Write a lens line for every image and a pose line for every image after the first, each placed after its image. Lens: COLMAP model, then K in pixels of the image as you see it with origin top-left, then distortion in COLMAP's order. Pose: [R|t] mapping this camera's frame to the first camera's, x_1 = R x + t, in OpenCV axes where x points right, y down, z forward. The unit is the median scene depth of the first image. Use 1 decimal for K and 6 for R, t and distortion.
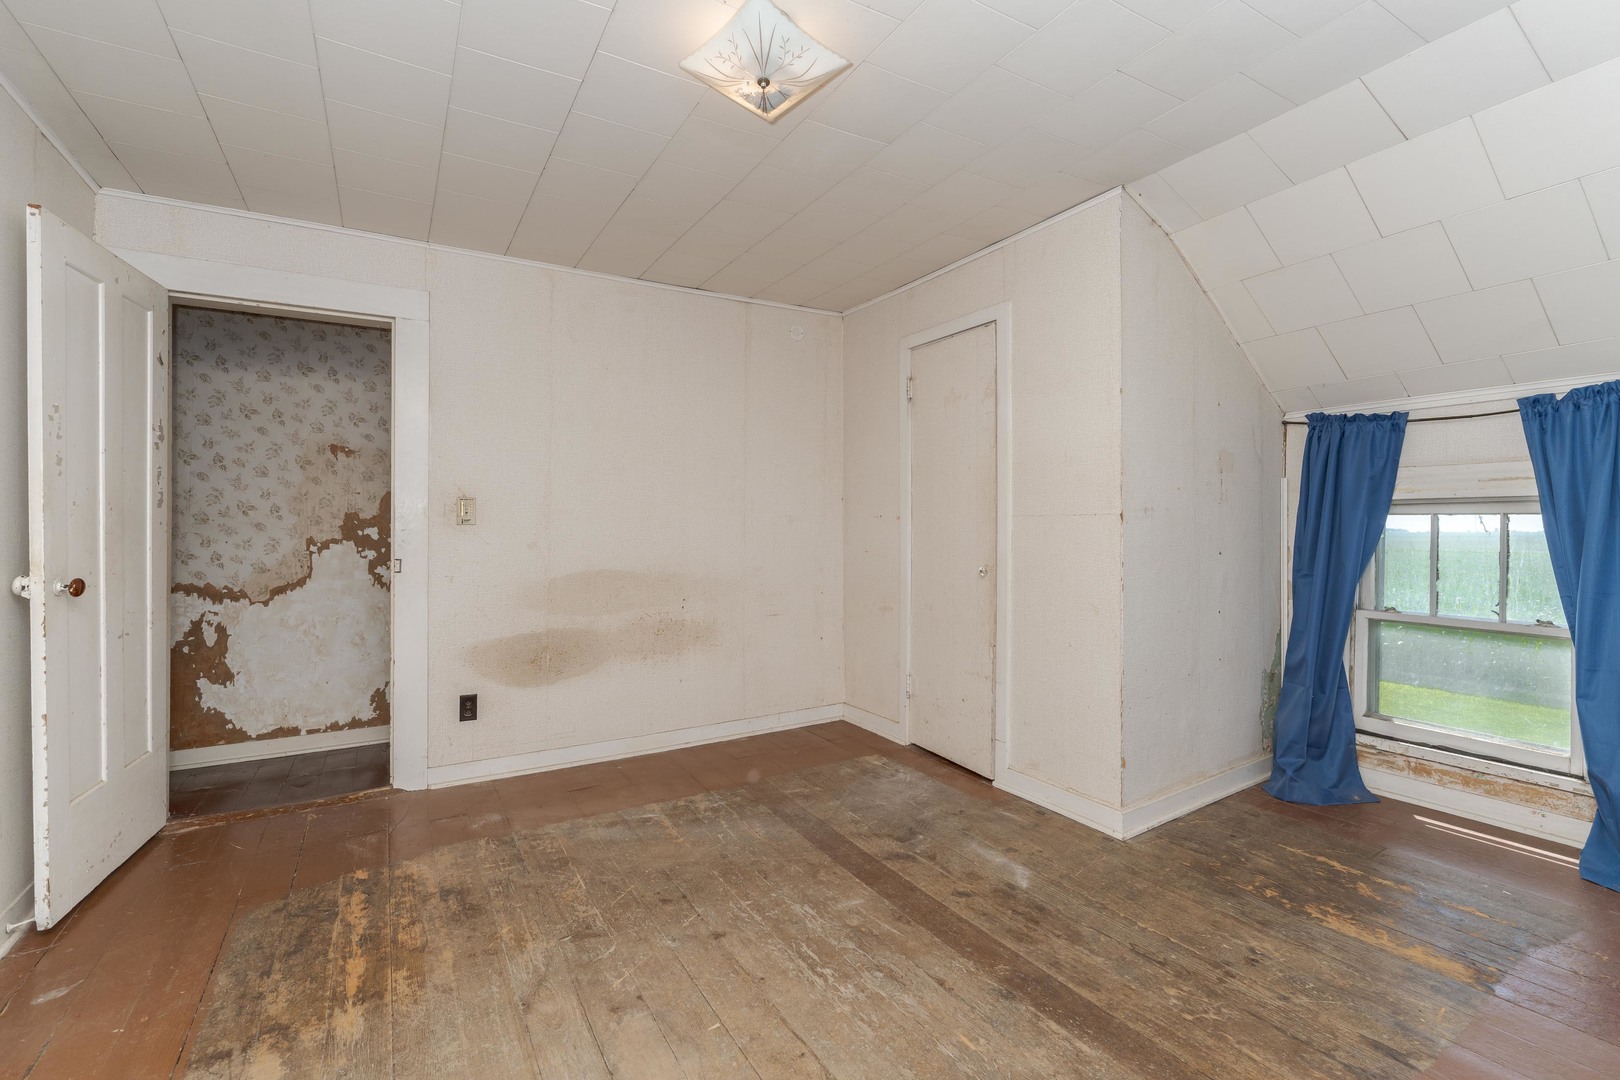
lens RADIAL K [[742.2, 0, 811.0], [0, 742.2, 530.0], [0, 0, 1]] dist [-0.000237, -0.000234]
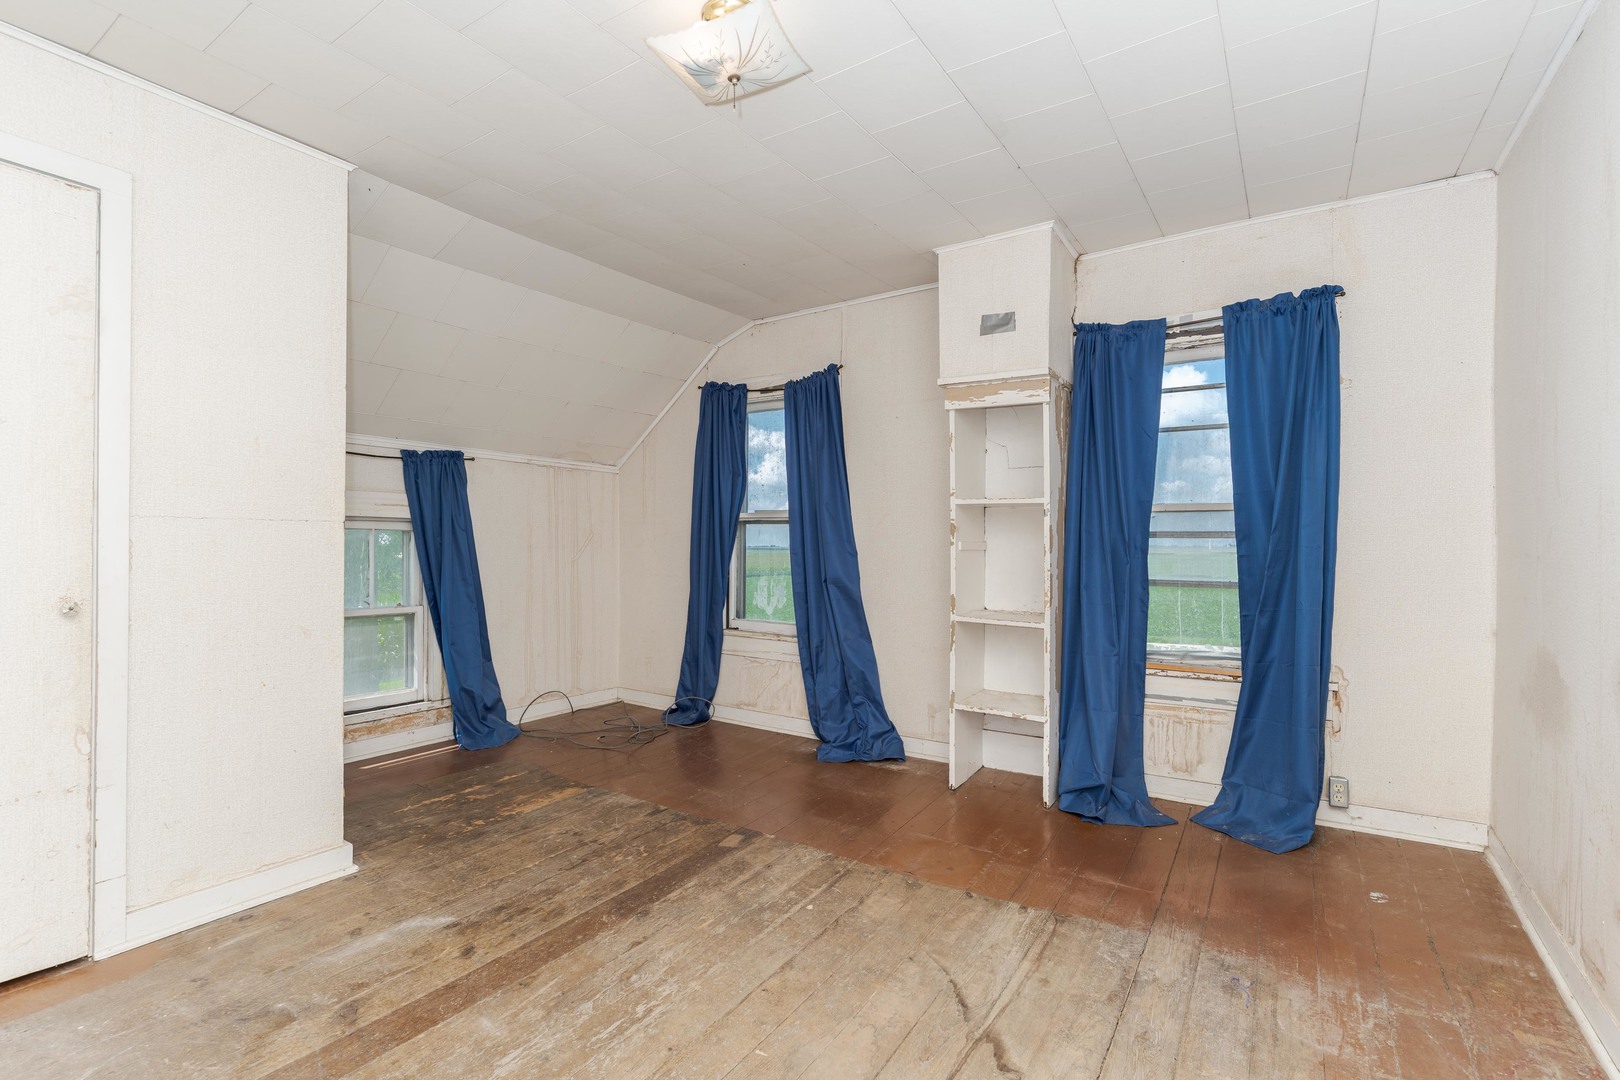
lens RADIAL K [[742.2, 0, 811.0], [0, 742.2, 549.4], [0, 0, 1]] dist [-0.000237, -0.000234]
pose [[-0.447988, -0.004555, 0.894028, -0.767463], [0.004169, 0.999966, 0.007184, 0.009864], [-0.894030, 0.006946, -0.447954, 1.036352]]
